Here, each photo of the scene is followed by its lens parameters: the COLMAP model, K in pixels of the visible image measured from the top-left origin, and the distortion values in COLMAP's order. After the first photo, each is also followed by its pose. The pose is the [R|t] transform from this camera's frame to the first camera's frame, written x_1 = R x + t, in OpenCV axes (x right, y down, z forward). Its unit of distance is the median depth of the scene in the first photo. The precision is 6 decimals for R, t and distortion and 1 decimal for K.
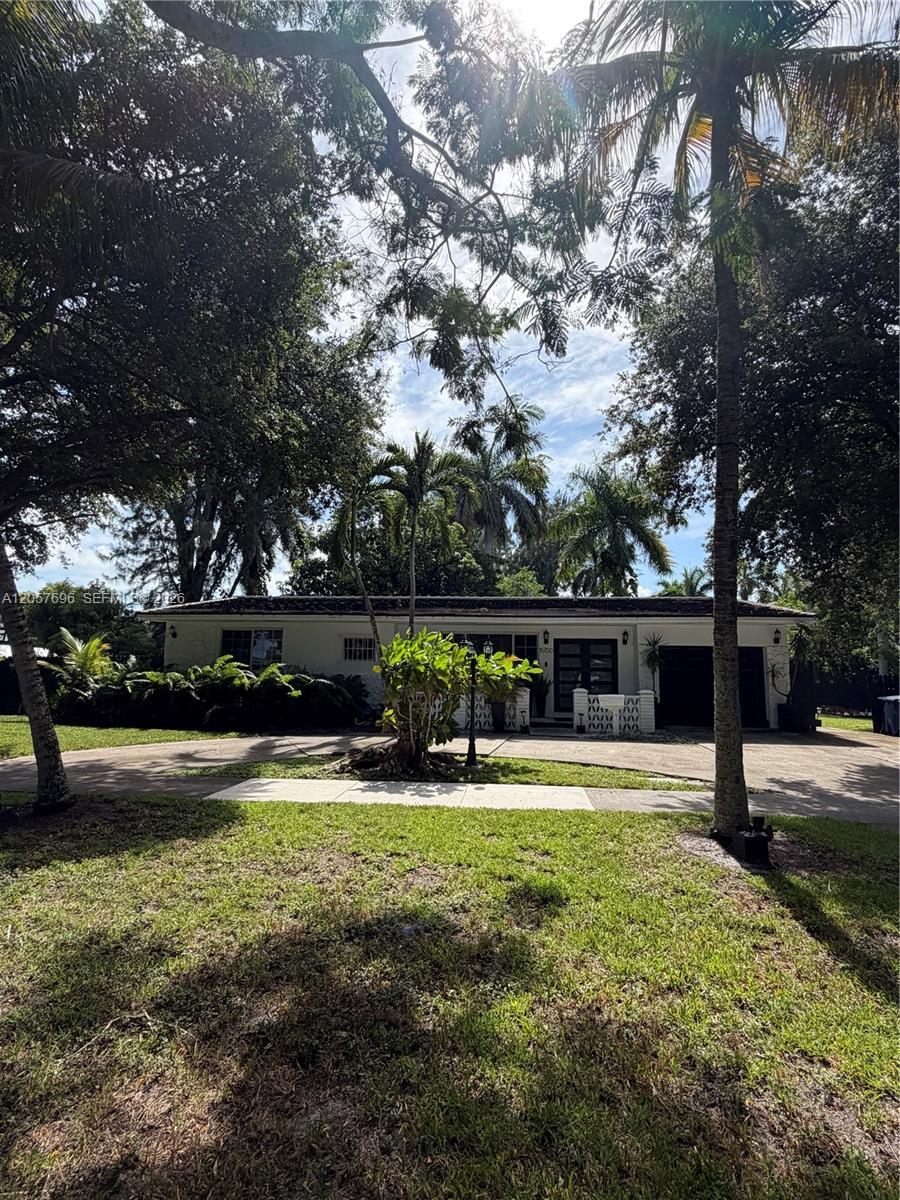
lens RADIAL K [[582.8, 0, 456.9], [0, 582.8, 608.7], [0, 0, 1]] dist [-0.000671, -0.000041]
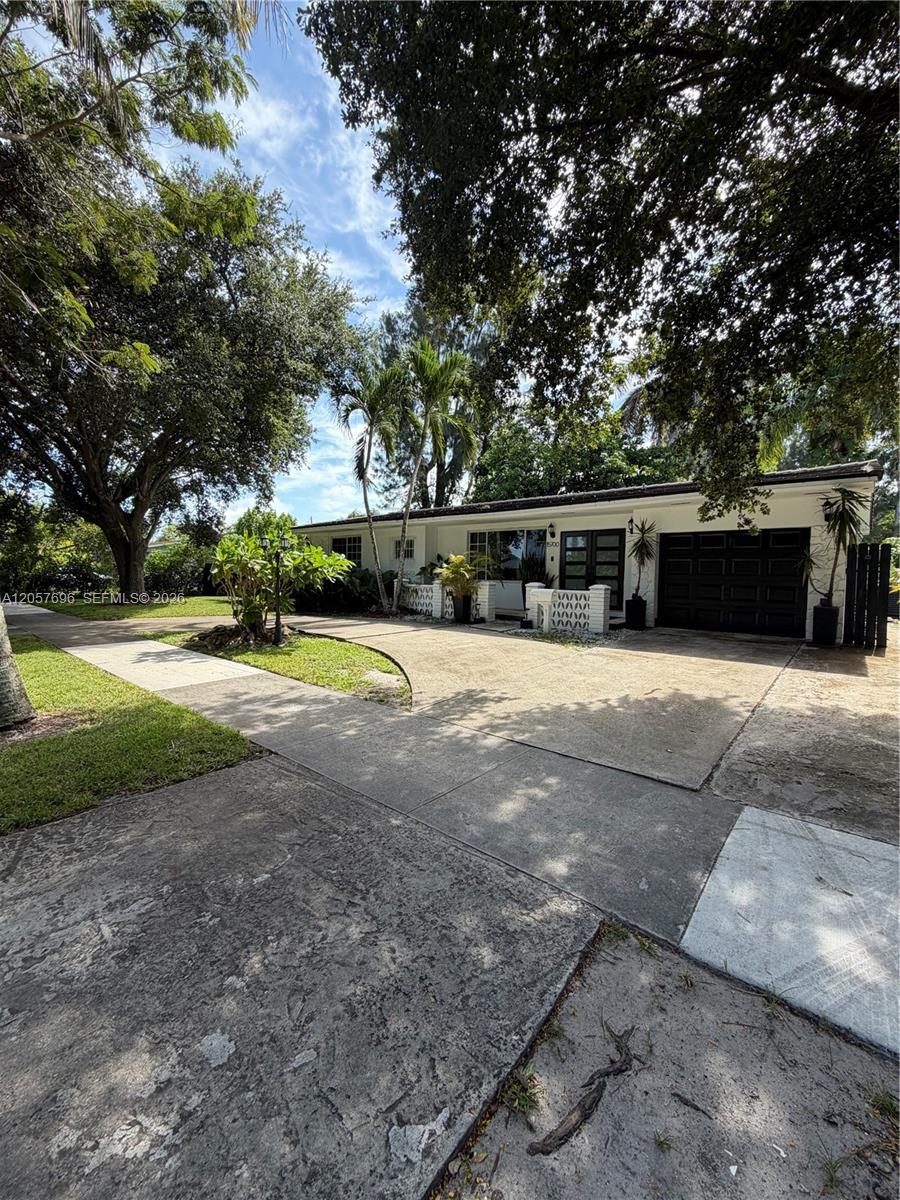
lens RADIAL K [[480.1, 0, 447.6], [0, 480.1, 597.7], [0, 0, 1]] dist [-0.001040, 0.001340]
pose [[0.812797, 0.027909, -0.581878, 0.486237], [0.061659, 0.989119, 0.133571, 0.042075], [0.579274, -0.144444, 0.802233, 0.249206]]
